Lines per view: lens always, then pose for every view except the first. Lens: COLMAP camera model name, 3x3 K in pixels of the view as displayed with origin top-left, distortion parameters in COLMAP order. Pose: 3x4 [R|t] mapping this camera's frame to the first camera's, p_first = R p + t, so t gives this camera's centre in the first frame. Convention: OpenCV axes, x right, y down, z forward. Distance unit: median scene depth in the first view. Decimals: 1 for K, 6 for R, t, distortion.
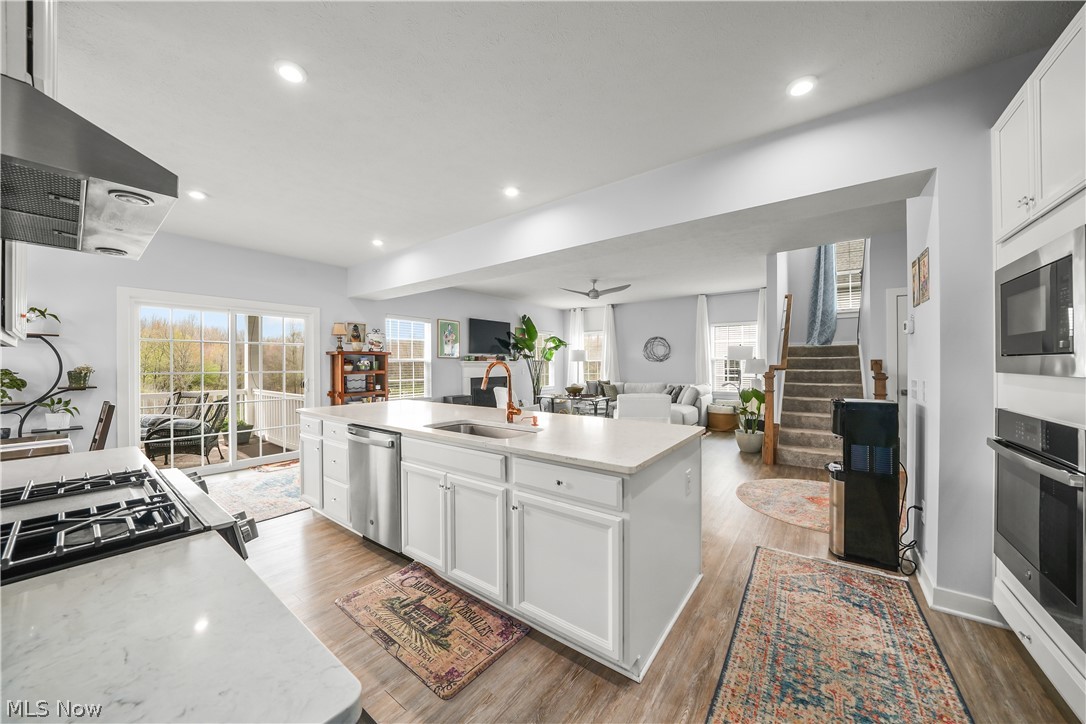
lens RADIAL K [[381.9, 0, 537.9], [0, 381.9, 361.3], [0, 0, 1]] dist [-0.026264, 0.002534]
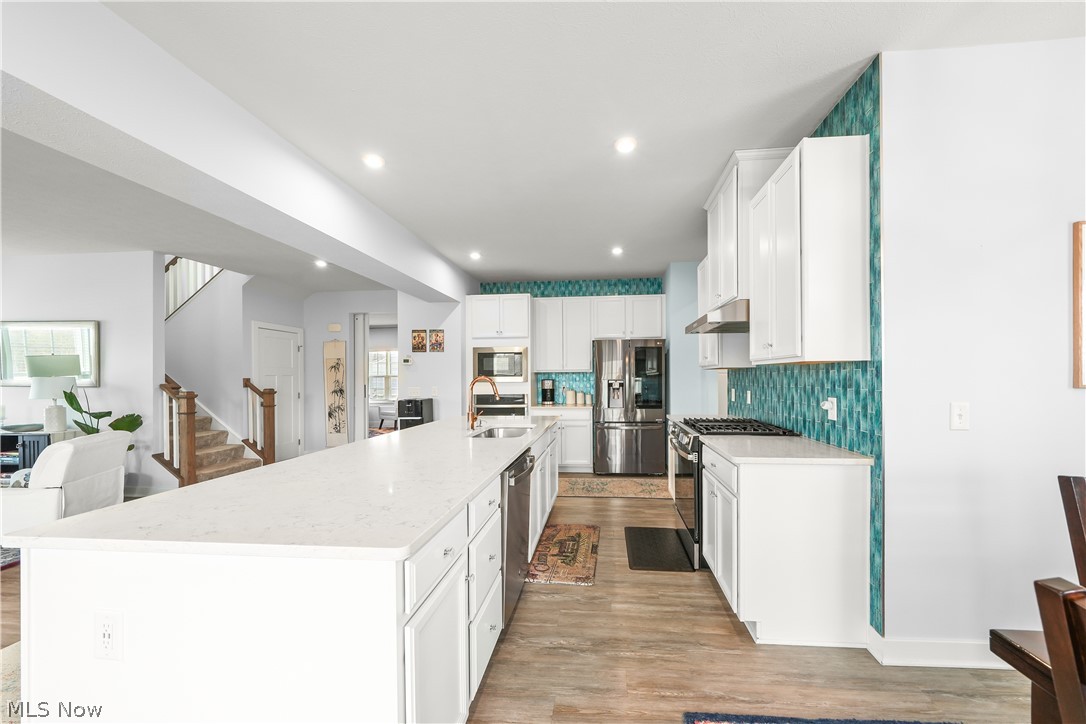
lens RADIAL K [[393.4, 0, 564.4], [0, 393.4, 381.5], [0, 0, 1]] dist [-0.003242, -0.000092]
pose [[-0.519689, -0.000613, 0.854355, -0.465880], [0.004014, 0.999987, 0.003160, 0.004356], [-0.854346, 0.005072, -0.519680, 0.519709]]
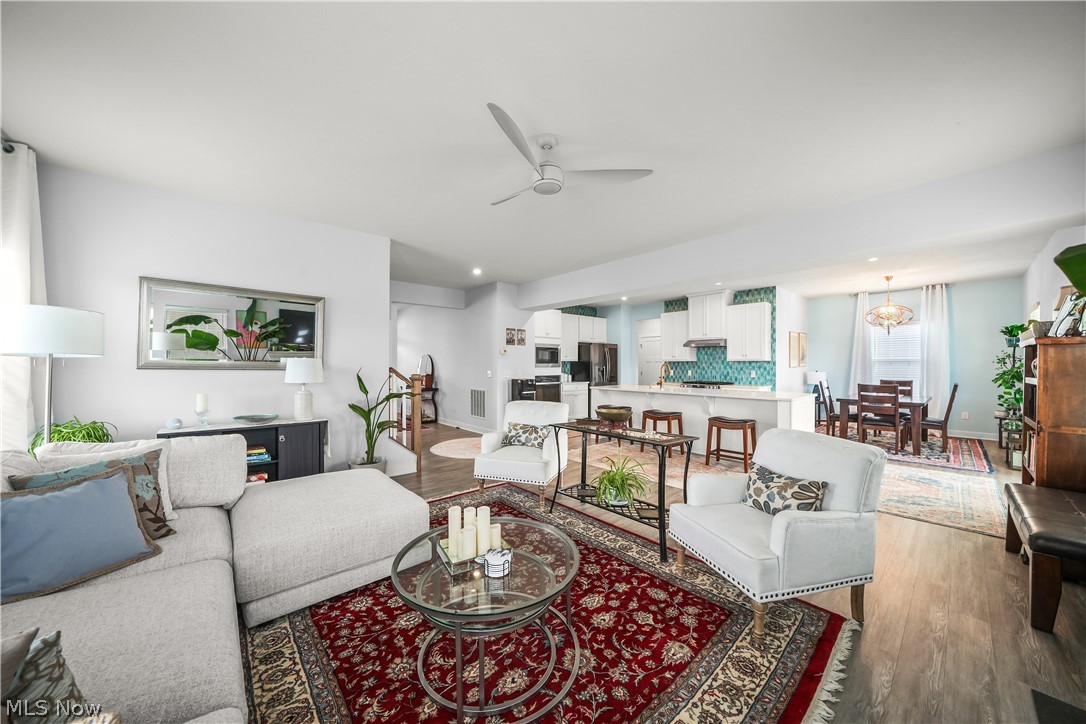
lens RADIAL K [[381.9, 0, 537.8], [0, 381.9, 367.3], [0, 0, 1]] dist [-0.026264, 0.002534]
pose [[-0.978145, 0.003212, 0.207898, 0.074219], [0.003128, 0.999995, -0.000732, 0.007929], [-0.207899, -0.000065, -0.978150, 1.352674]]
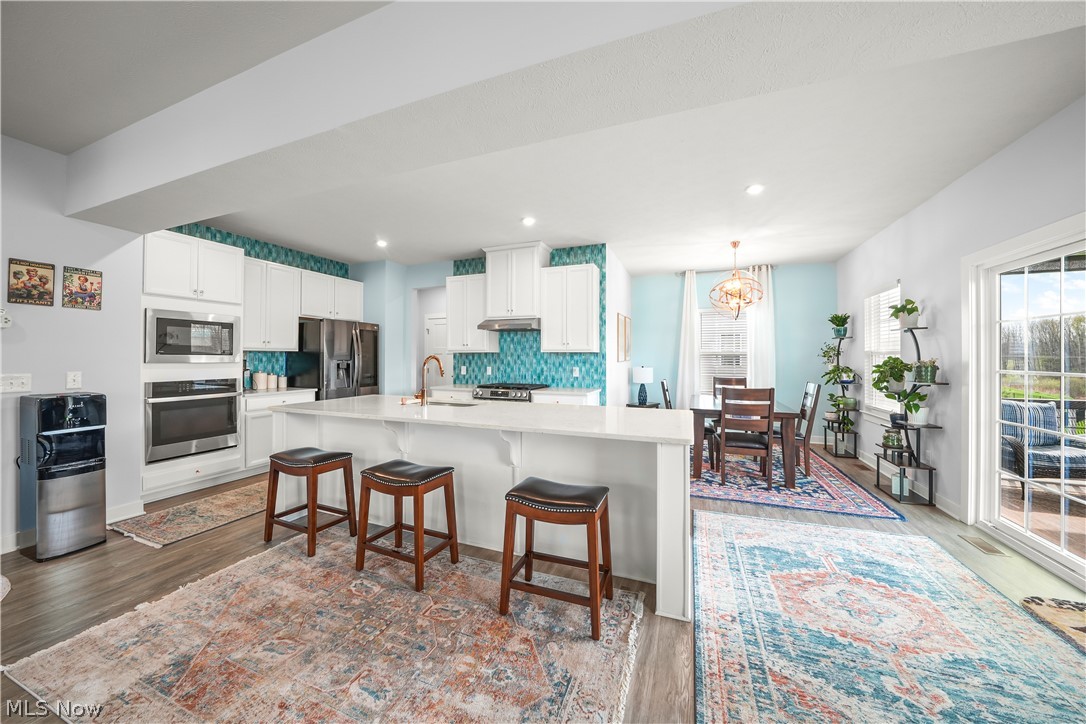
lens RADIAL K [[381.9, 0, 543.0], [0, 381.9, 355.2], [0, 0, 1]] dist [-0.026264, 0.002534]
pose [[-0.963395, 0.000771, -0.268084, -0.043832], [0.004248, 0.999914, -0.012390, 0.005142], [0.268051, -0.013075, -0.963316, 0.858194]]
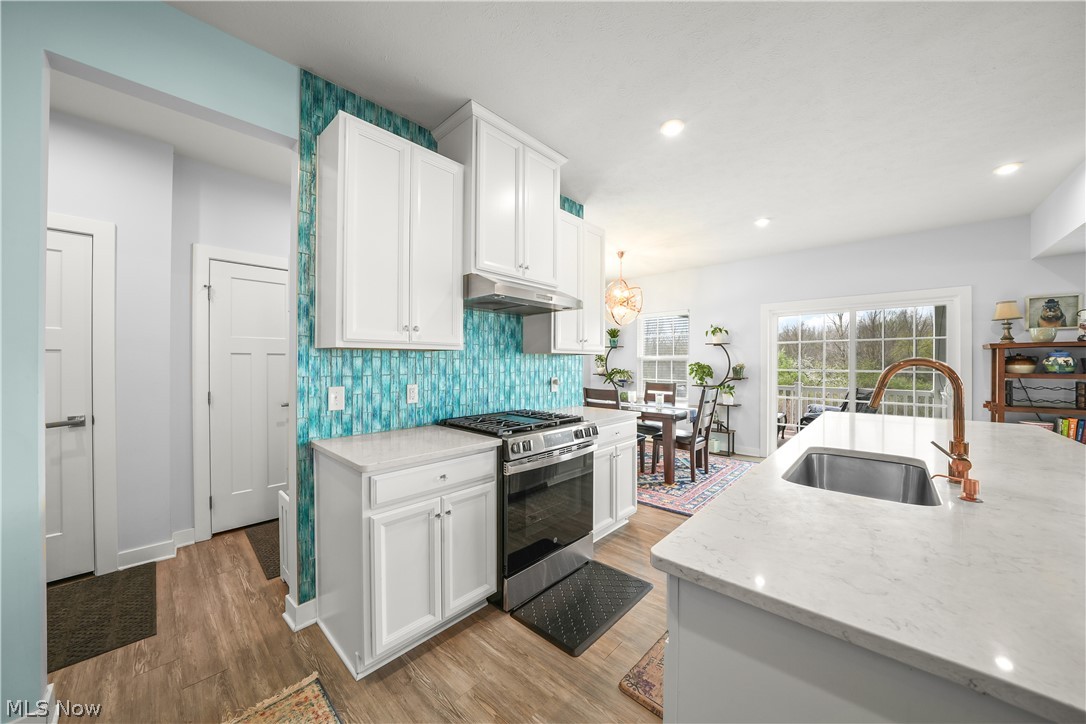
lens RADIAL K [[381.9, 0, 538.3], [0, 381.9, 360.8], [0, 0, 1]] dist [-0.026264, 0.002534]
pose [[-0.100693, -0.001714, -0.994916, 0.174735], [0.007056, 0.999972, -0.002437, -0.000105], [0.994893, -0.007265, -0.100678, 0.190473]]
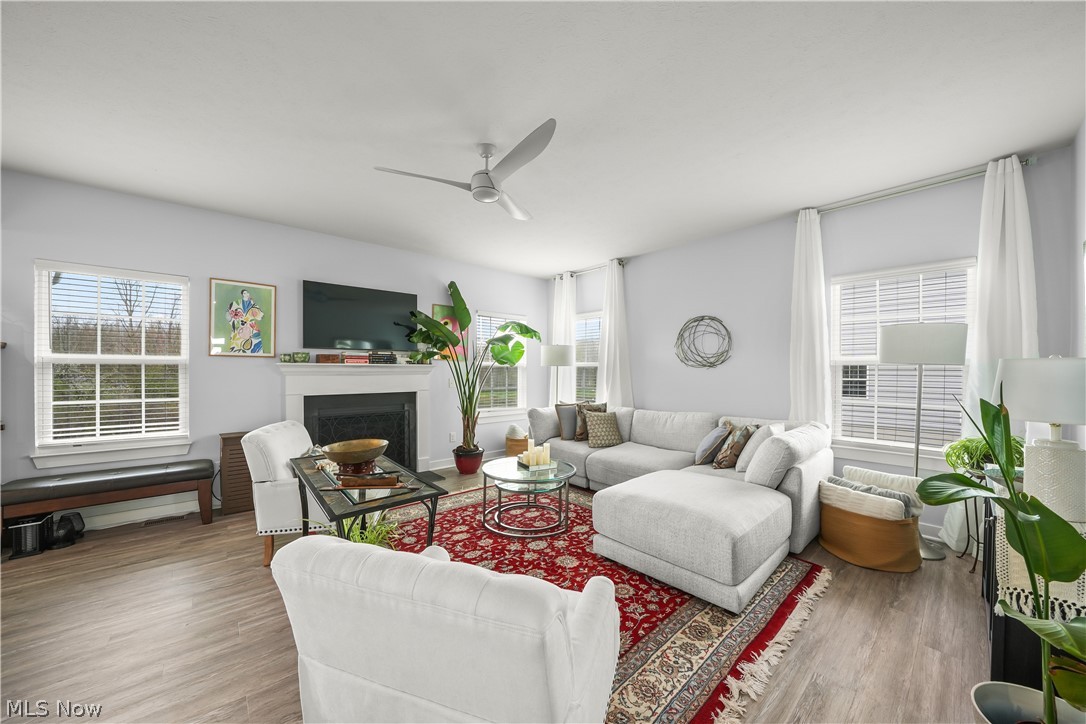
lens RADIAL K [[381.9, 0, 544.4], [0, 381.9, 374.3], [0, 0, 1]] dist [-0.026264, 0.002534]
pose [[0.980884, 0.010790, -0.194295, 0.272481], [-0.007073, 0.999779, 0.019811, 0.001626], [0.194466, -0.018058, 0.980743, 0.636267]]
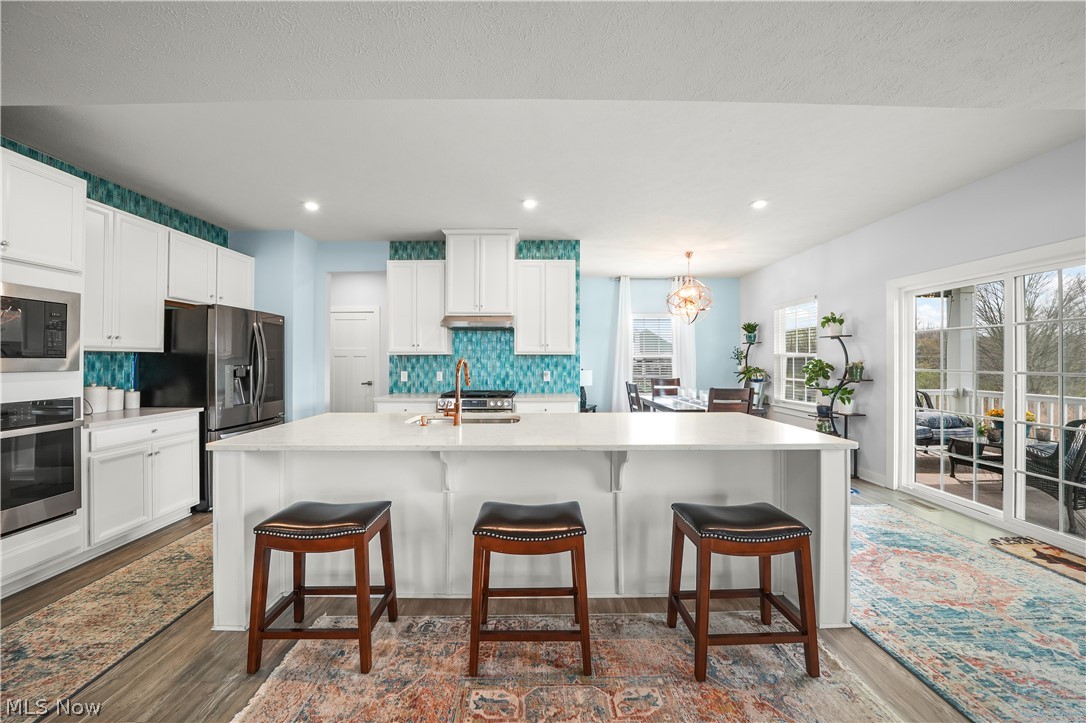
lens RADIAL K [[381.9, 0, 538.6], [0, 381.9, 357.8], [0, 0, 1]] dist [-0.026264, 0.002534]
pose [[-0.794191, 0.001280, -0.607667, 0.123336], [0.009431, 0.999903, -0.010220, 0.002938], [0.607595, -0.013847, -0.794126, 0.696027]]
